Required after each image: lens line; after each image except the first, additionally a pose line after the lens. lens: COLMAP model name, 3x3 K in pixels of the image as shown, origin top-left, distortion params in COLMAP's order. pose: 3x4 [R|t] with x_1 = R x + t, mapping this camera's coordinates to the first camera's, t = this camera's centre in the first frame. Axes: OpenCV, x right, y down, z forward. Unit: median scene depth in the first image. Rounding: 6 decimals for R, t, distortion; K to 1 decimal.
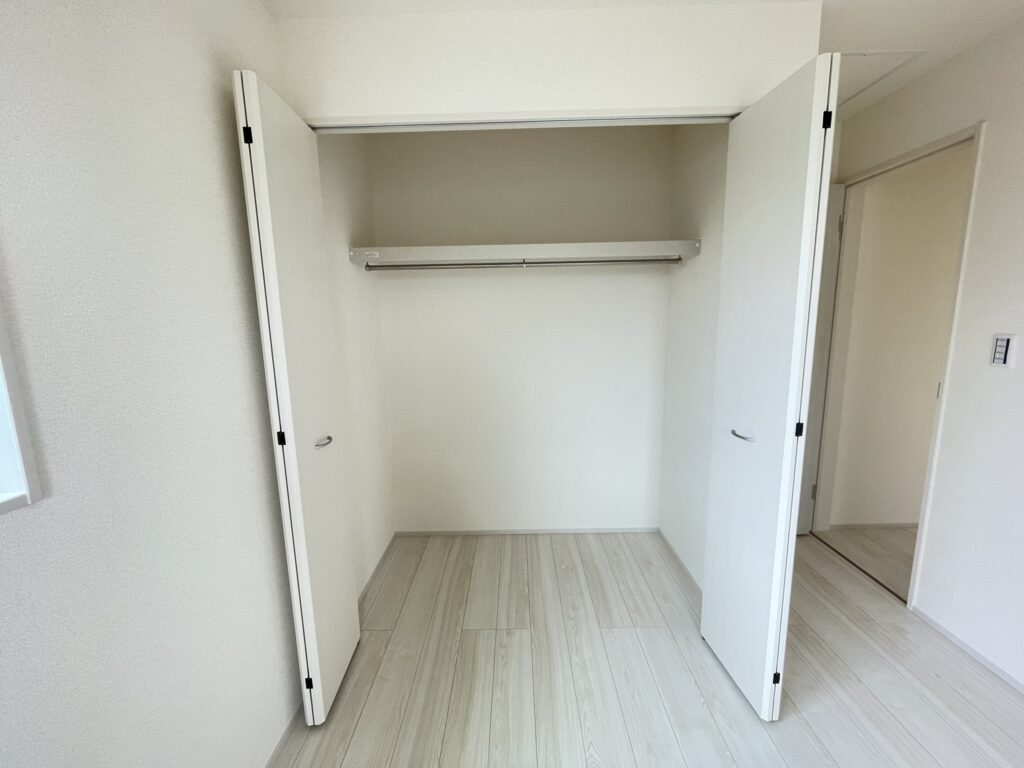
lens RADIAL K [[413.8, 0, 512.0], [0, 413.8, 384.0], [0, 0, 1]] dist [-0.002353, -0.000356]
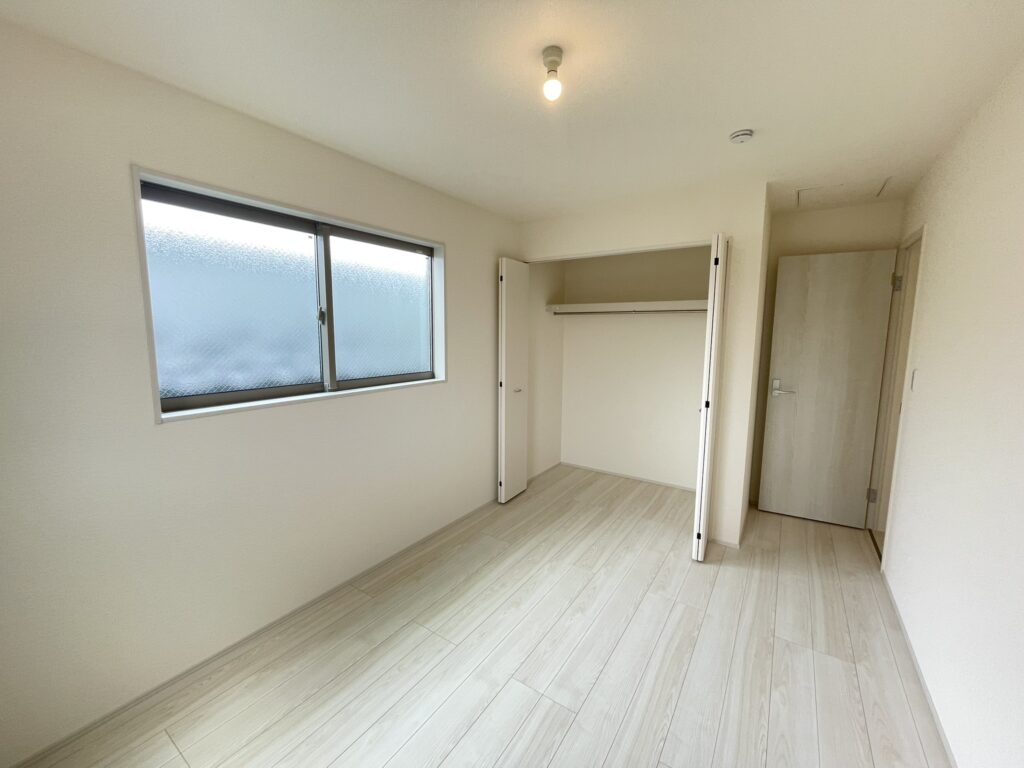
lens RADIAL K [[413.8, 0, 512.0], [0, 413.8, 384.0], [0, 0, 1]] dist [-0.002353, -0.000356]
pose [[0.831678, 0.097209, -0.546682, 0.838062], [-0.112826, 0.993602, 0.005035, 0.090820], [0.543674, 0.057493, 0.837325, -1.048216]]
